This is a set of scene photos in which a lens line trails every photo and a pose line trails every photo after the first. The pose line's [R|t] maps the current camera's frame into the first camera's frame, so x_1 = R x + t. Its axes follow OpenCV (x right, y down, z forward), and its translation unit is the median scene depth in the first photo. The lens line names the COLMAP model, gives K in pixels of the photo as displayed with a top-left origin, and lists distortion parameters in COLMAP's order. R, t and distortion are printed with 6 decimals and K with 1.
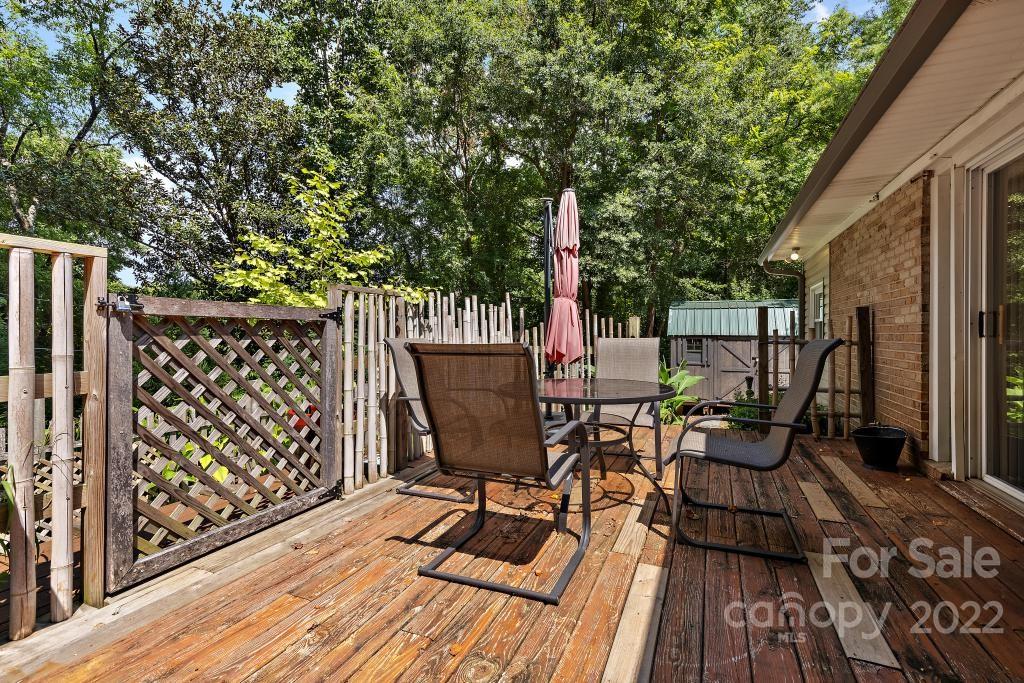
lens RADIAL K [[463.0, 0, 518.3], [0, 463.0, 331.8], [0, 0, 1]] dist [0.001380, -0.000208]
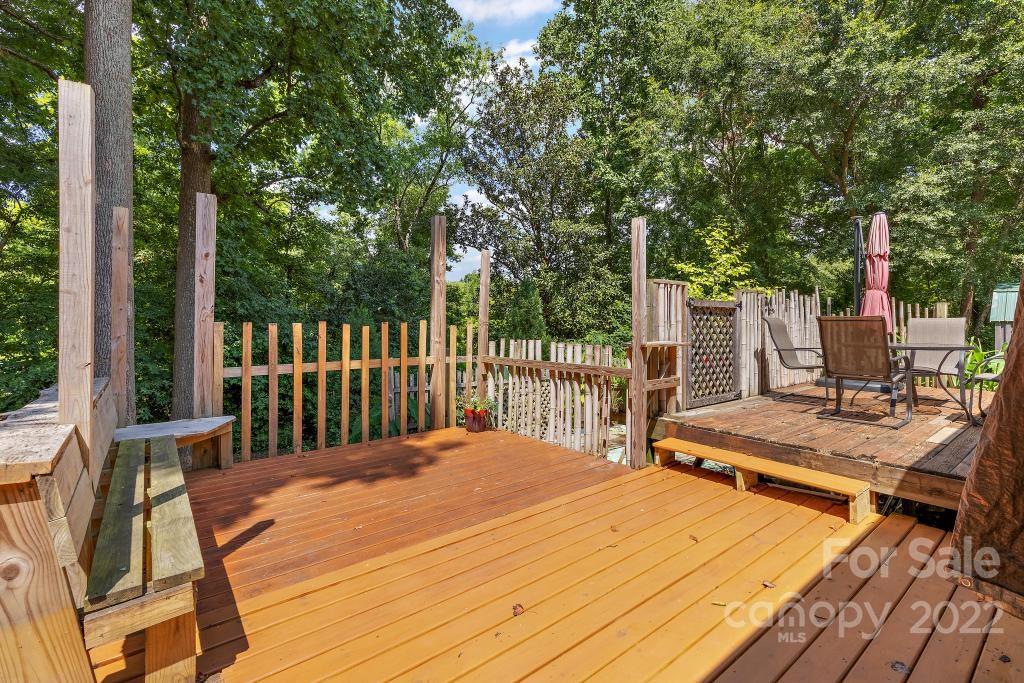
lens RADIAL K [[461.7, 0, 512.1], [0, 461.7, 313.6], [0, 0, 1]] dist [0.001225, 0.000734]
pose [[0.873147, -0.006586, -0.487412, -0.061810], [0.000256, 0.999915, -0.013054, 0.005928], [0.487457, 0.011273, 0.873074, -0.264080]]
